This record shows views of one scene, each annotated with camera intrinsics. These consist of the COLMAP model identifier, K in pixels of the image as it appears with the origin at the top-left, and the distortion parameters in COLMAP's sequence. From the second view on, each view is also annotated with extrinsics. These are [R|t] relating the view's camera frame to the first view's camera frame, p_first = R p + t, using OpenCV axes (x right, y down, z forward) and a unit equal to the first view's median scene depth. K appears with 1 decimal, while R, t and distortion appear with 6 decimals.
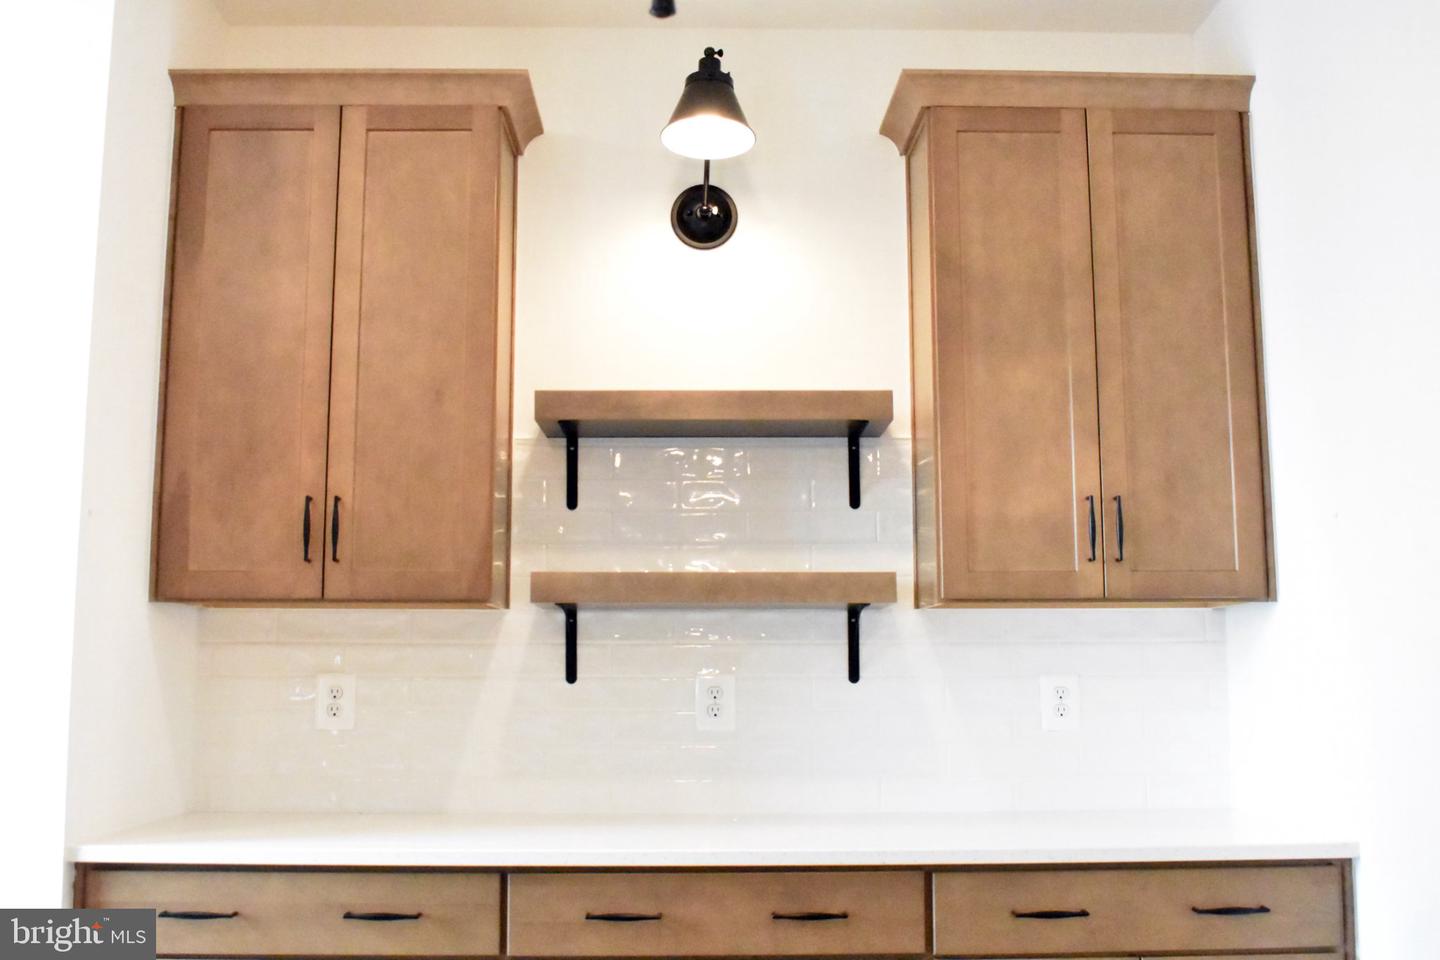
lens RADIAL K [[1488.3, 0, 720.0], [0, 1488.3, 480.0], [0, 0, 1]] dist [-0.056959, -0.013317]
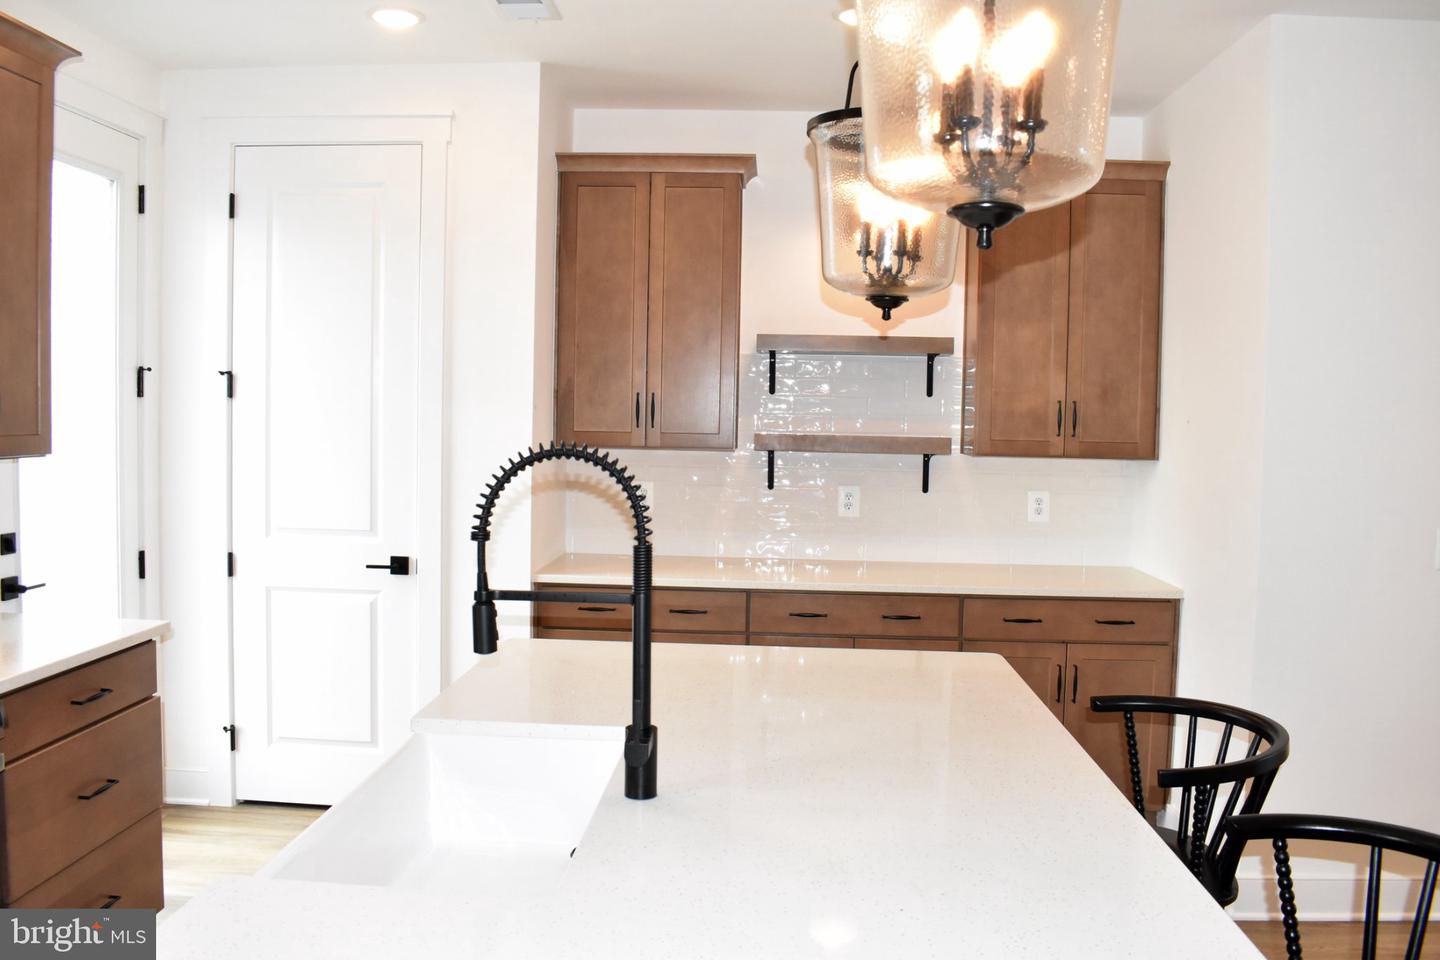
lens RADIAL K [[1147.4, 0, 720.0], [0, 1147.4, 480.0], [0, 0, 1]] dist [-0.064647, -0.037785]
pose [[0.997167, 0.024088, -0.071258, -0.065889], [-0.011000, 0.983852, 0.178644, -0.137351], [0.074411, -0.177354, 0.981330, -0.426586]]
